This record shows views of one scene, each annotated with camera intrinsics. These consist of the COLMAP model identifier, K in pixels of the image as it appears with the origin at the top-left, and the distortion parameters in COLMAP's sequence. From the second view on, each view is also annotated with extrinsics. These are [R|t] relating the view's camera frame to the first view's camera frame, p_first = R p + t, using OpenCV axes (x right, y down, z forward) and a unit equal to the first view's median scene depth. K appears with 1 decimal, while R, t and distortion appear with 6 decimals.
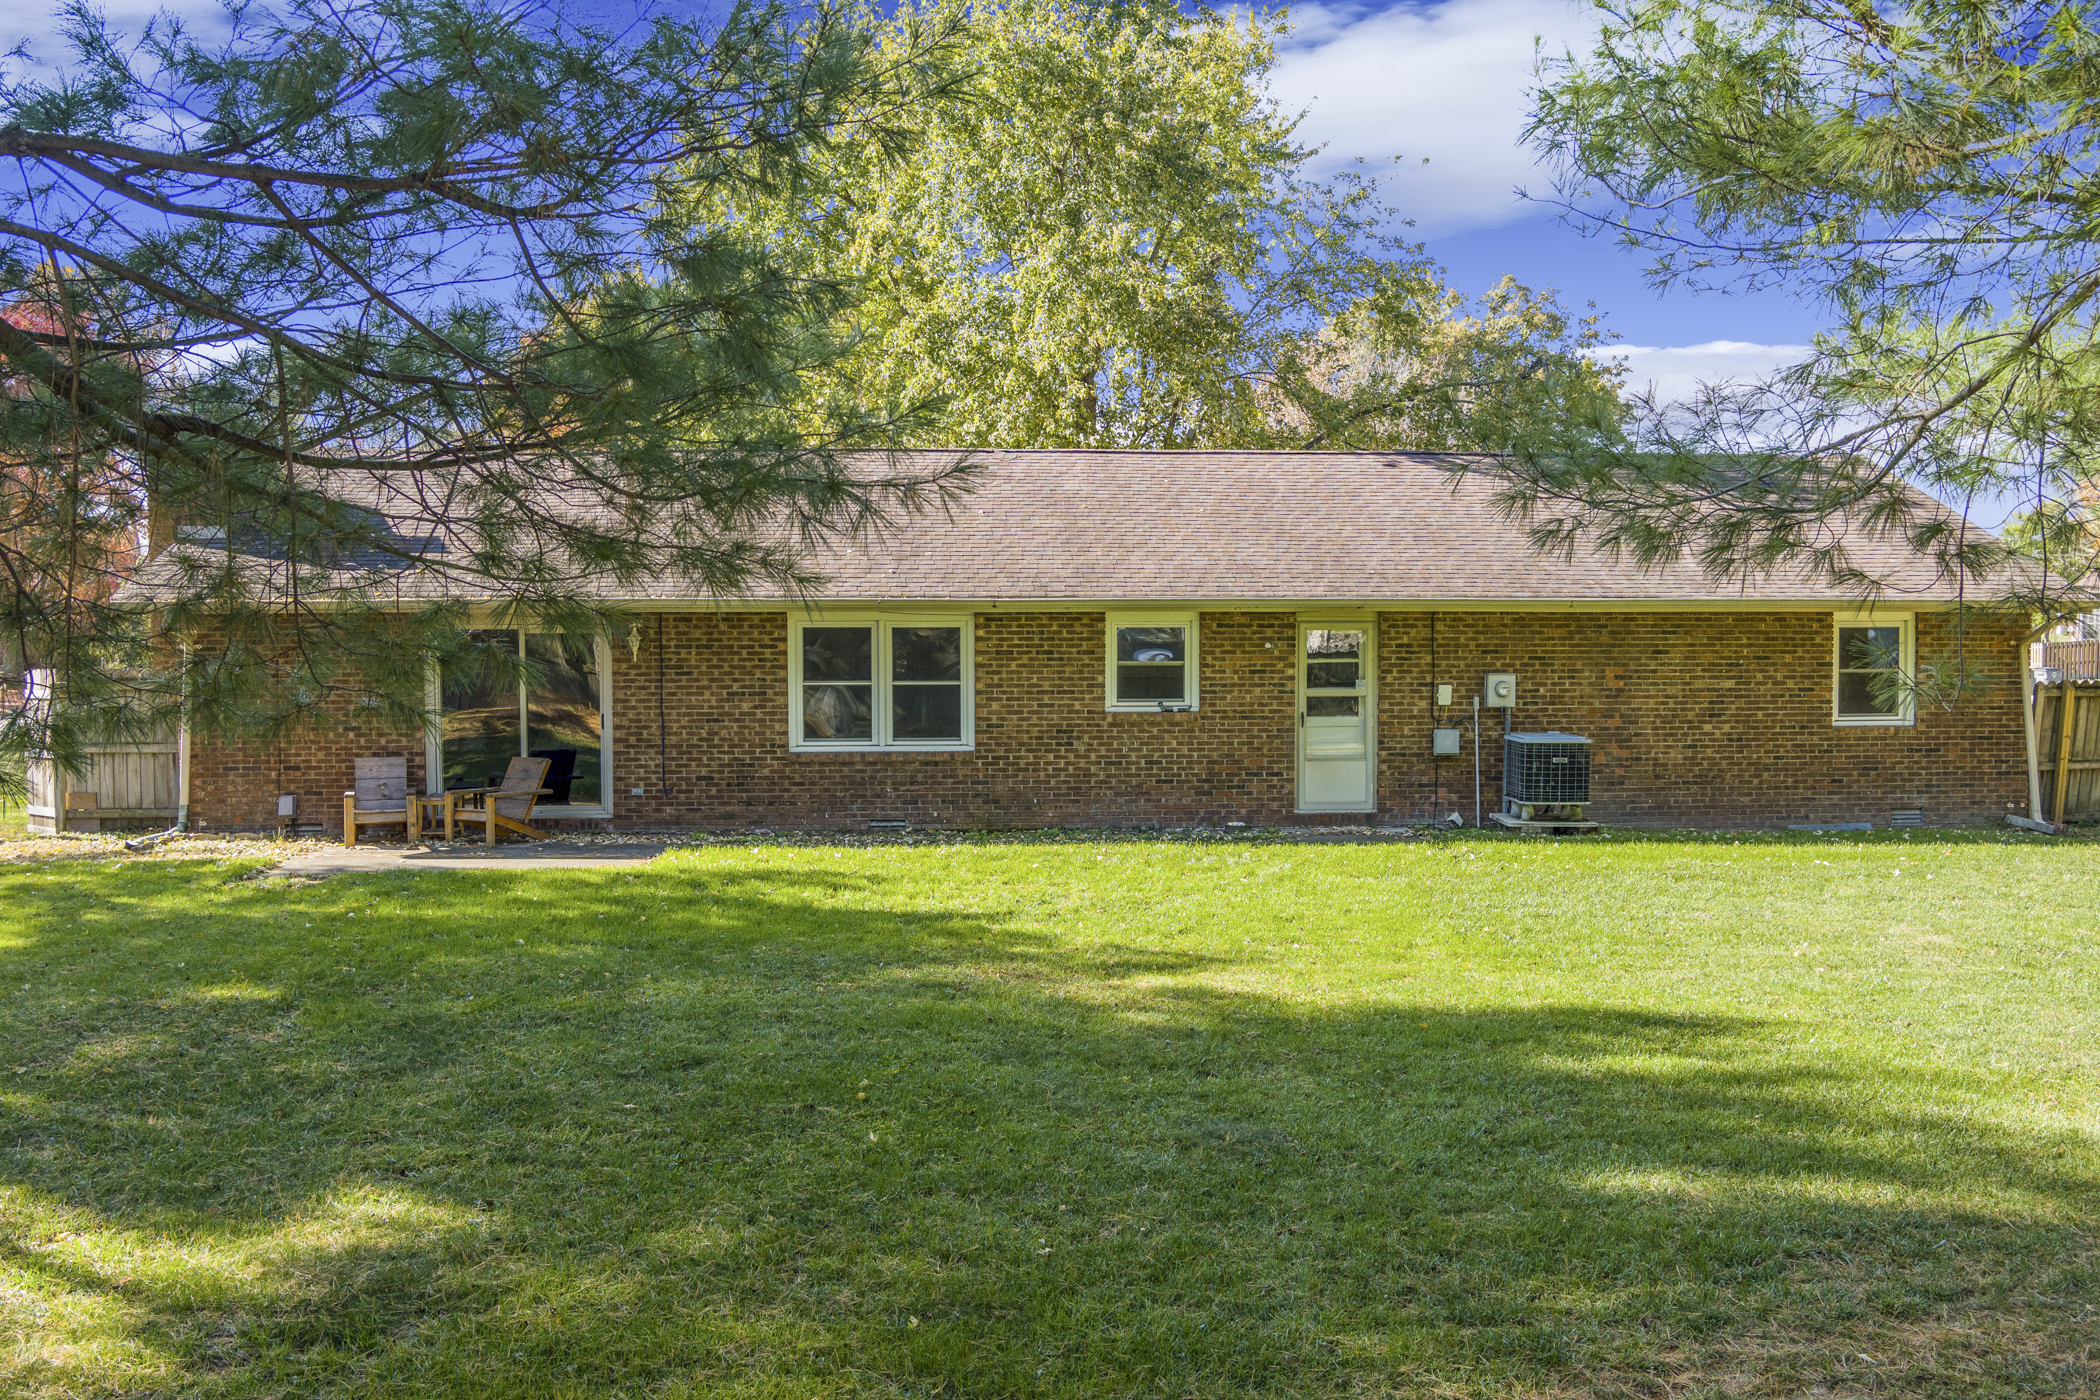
lens RADIAL K [[1736.7, 0, 1055.3], [0, 1736.7, 674.0], [0, 0, 1]] dist [-0.079168, -0.001491]
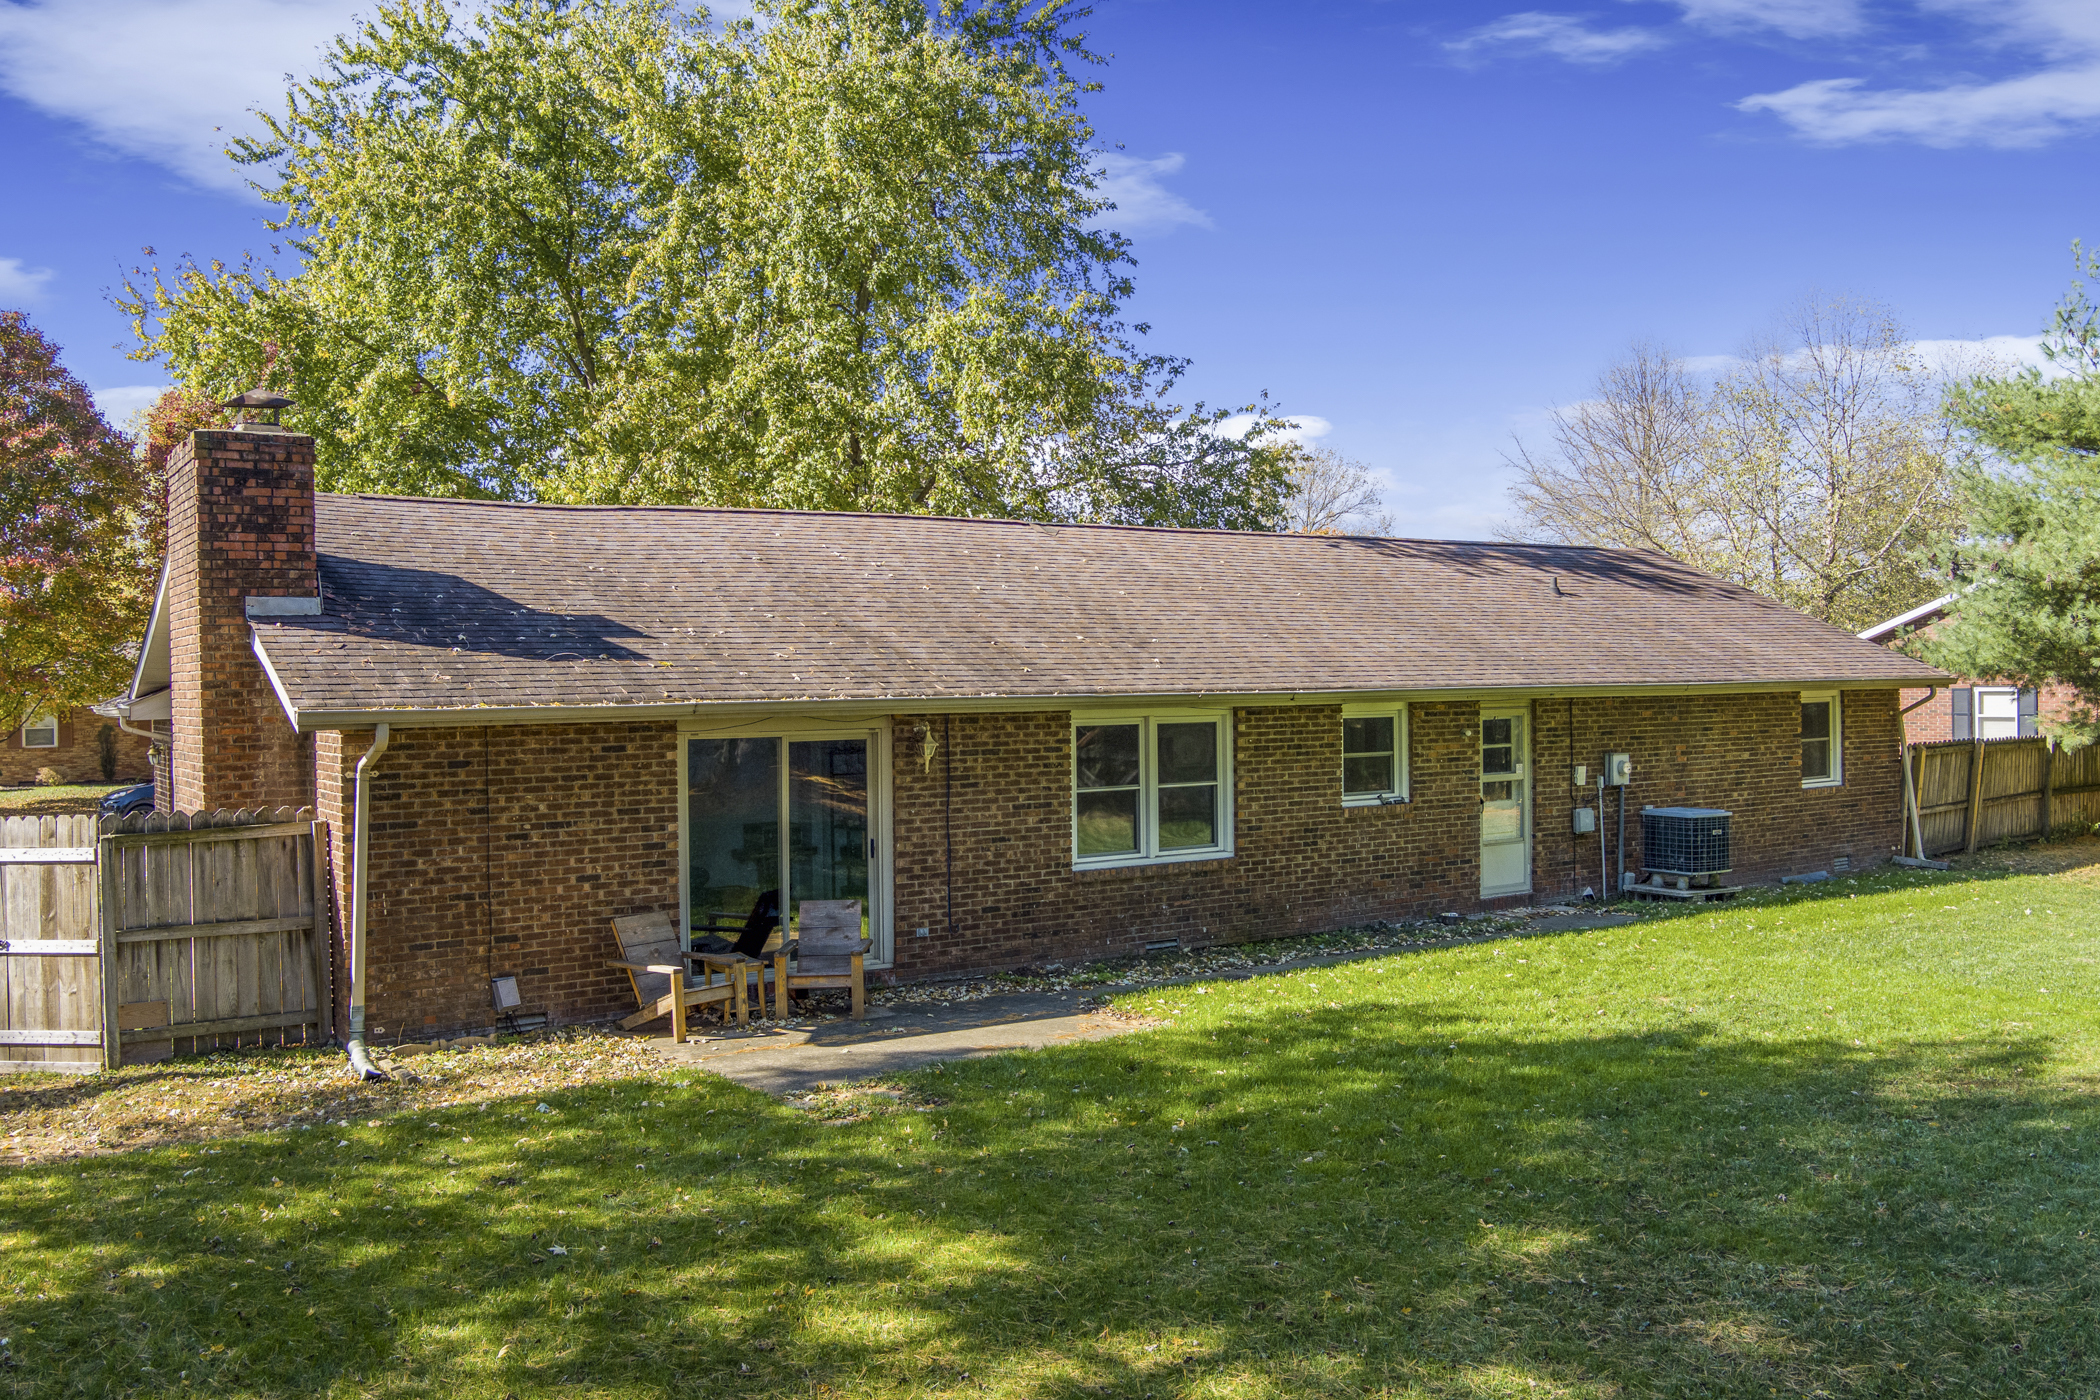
lens RADIAL K [[1736.7, 0, 1055.3], [0, 1736.7, 674.0], [0, 0, 1]] dist [-0.079168, -0.001491]
pose [[0.870301, -0.010386, 0.492411, -0.578855], [0.041074, 0.997825, -0.051549, -0.008758], [-0.490805, 0.065089, 0.868835, 0.245376]]
